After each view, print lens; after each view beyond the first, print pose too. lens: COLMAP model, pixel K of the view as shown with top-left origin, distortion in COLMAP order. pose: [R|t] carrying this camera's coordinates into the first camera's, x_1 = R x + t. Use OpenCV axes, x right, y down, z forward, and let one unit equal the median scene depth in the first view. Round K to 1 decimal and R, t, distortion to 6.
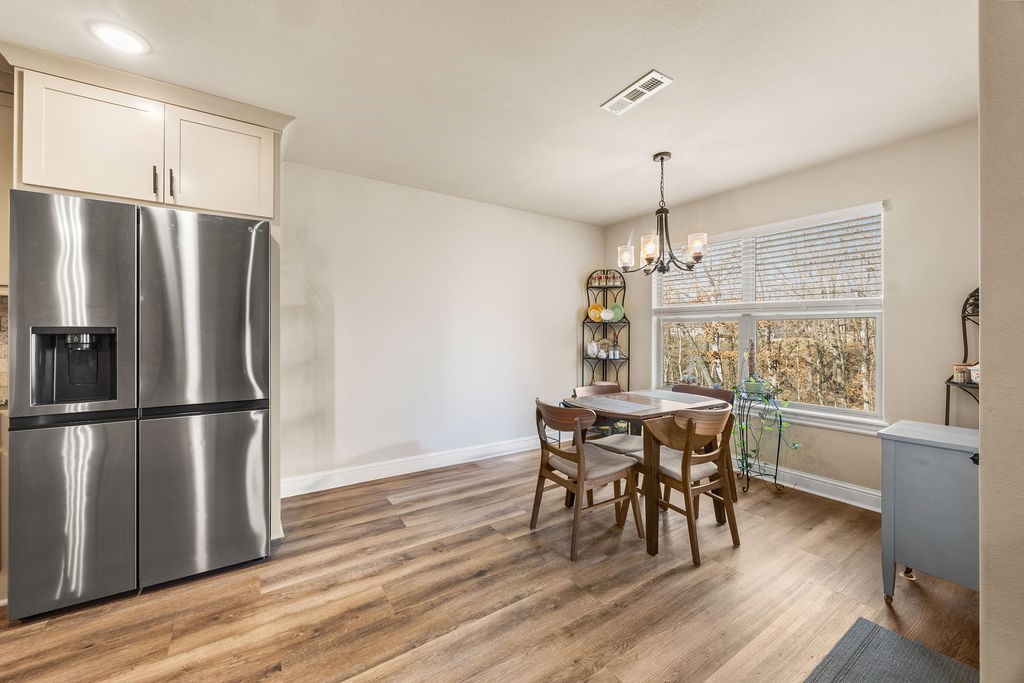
lens RADIAL K [[396.4, 0, 505.4], [0, 396.4, 332.4], [0, 0, 1]] dist [-0.000242, -0.000003]
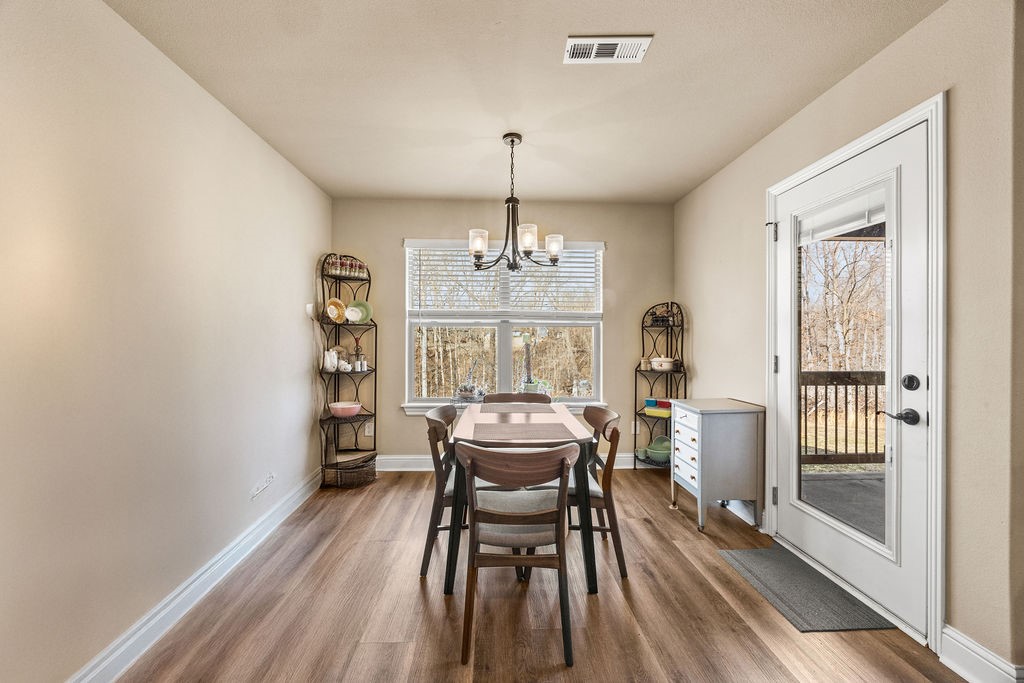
lens RADIAL K [[386.9, 0, 508.9], [0, 386.9, 339.2], [0, 0, 1]] dist [0.002210, 0.000220]
pose [[0.515868, -0.004380, 0.856657, -0.233745], [-0.000496, 0.999985, 0.005411, -0.000938], [-0.856668, -0.003216, 0.515859, 0.372918]]
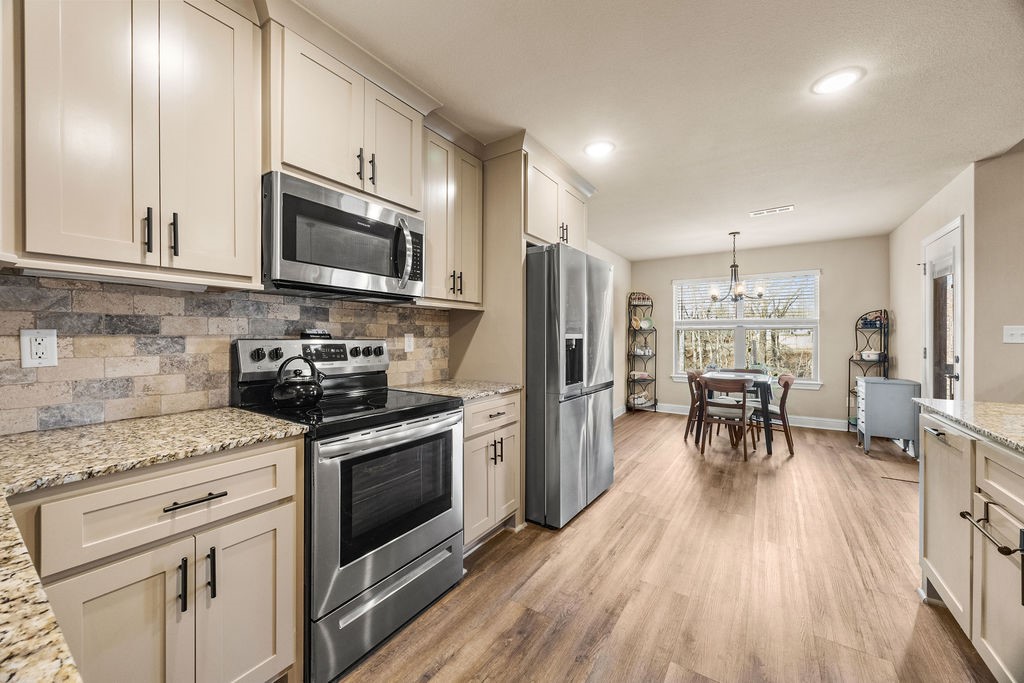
lens RADIAL K [[386.9, 0, 508.9], [0, 386.9, 339.2], [0, 0, 1]] dist [0.002210, 0.000220]
pose [[0.922844, -0.005965, 0.385129, -0.767795], [0.003993, 0.999975, 0.005918, -0.002306], [-0.385154, -0.003923, 0.922844, -0.114297]]
